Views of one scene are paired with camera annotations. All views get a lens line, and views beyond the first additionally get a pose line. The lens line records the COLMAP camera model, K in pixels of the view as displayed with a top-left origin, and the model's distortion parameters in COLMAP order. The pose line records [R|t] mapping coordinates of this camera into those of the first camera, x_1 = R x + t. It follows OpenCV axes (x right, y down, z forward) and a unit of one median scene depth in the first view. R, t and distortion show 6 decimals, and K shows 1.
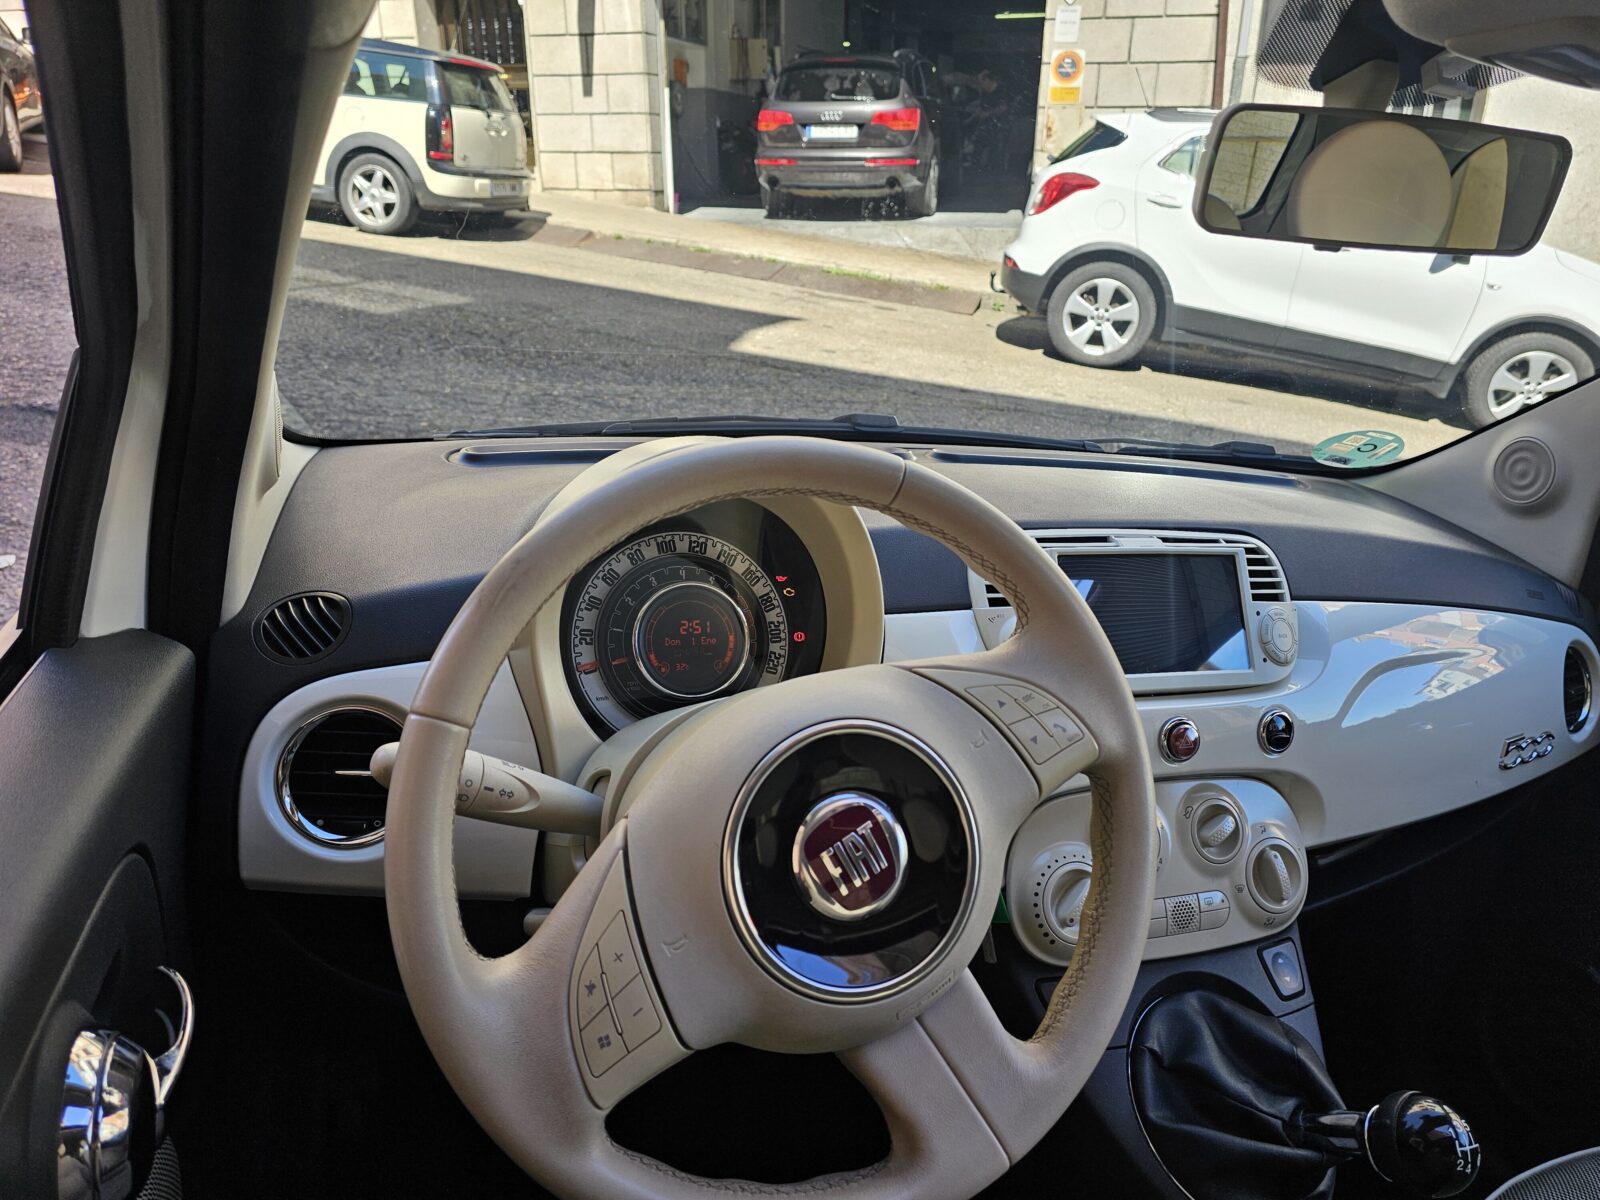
lens RADIAL K [[1069.7, 0, 809.6], [0, 1069.7, 604.5], [0, 0, 1]] dist [0.053863, -0.053552]
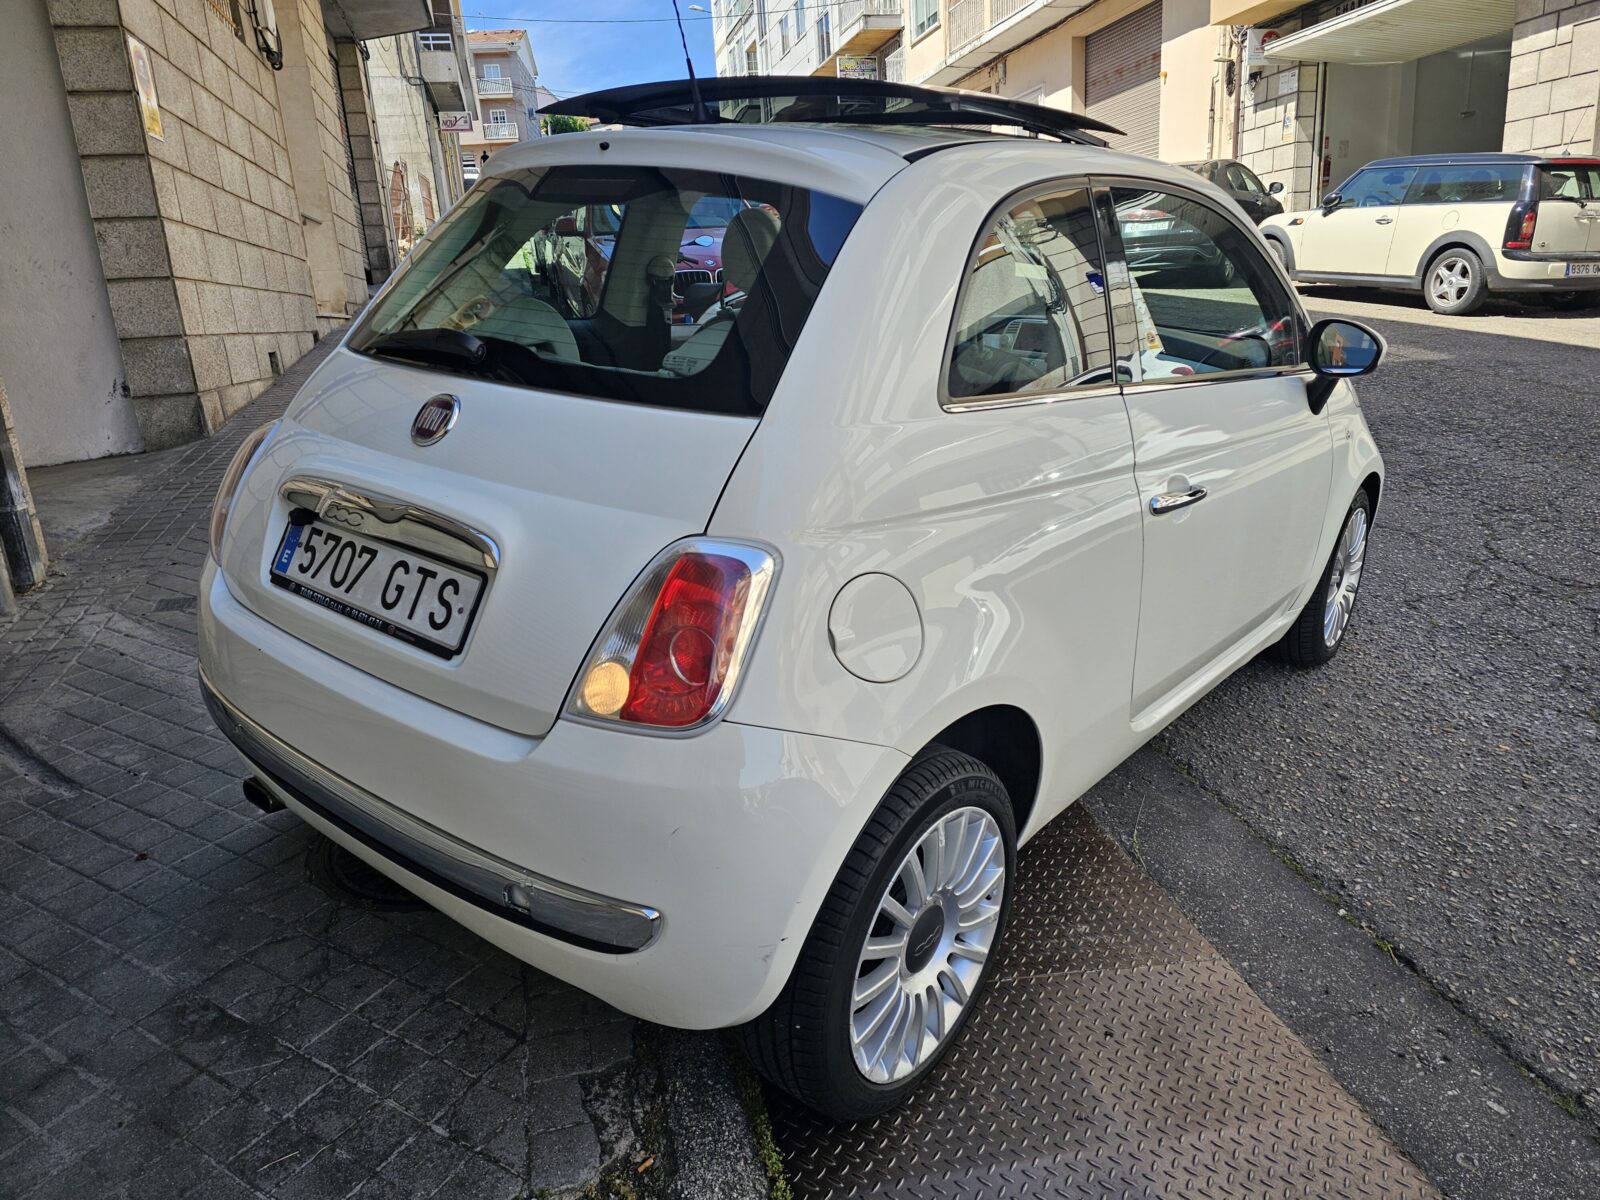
lens RADIAL K [[1069.7, 0, 809.6], [0, 1069.7, 604.5], [0, 0, 1]] dist [0.053863, -0.053552]
pose [[0.508818, 0.191503, -0.839304, 0.305320], [-0.270755, 0.961067, 0.055144, 0.086156], [0.817188, 0.199188, 0.540859, -0.147006]]
